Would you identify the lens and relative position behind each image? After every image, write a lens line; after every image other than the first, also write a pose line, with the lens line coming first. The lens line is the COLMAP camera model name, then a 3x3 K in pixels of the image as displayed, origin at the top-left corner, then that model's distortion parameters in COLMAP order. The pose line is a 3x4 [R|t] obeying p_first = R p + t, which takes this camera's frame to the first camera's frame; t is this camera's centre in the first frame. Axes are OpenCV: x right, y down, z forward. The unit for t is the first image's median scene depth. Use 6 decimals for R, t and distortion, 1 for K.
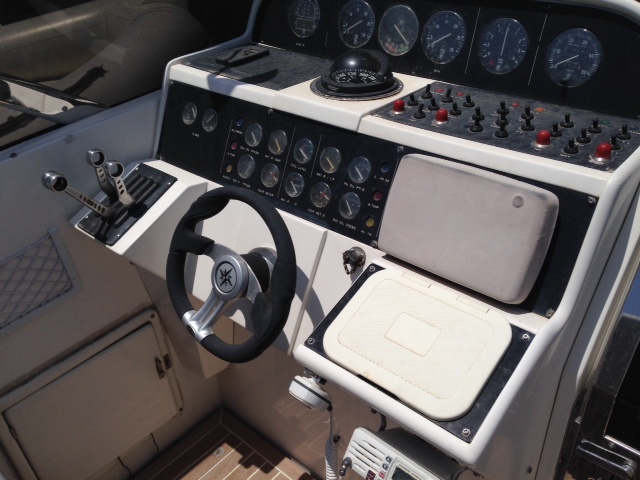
lens RADIAL K [[605.3, 0, 320.0], [0, 605.3, 240.0], [0, 0, 1]] dist [0.007458, 0.004149]
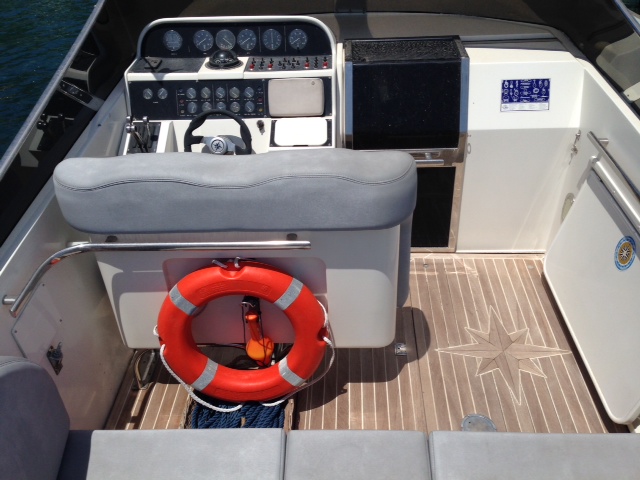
lens RADIAL K [[605.3, 0, 320.0], [0, 605.3, 240.0], [0, 0, 1]] dist [0.007458, 0.004149]
pose [[0.748441, -0.347340, 0.564971, -1.369596], [0.340045, 0.932365, 0.122739, 0.257861], [-0.569391, 0.100253, 0.815931, -1.239155]]
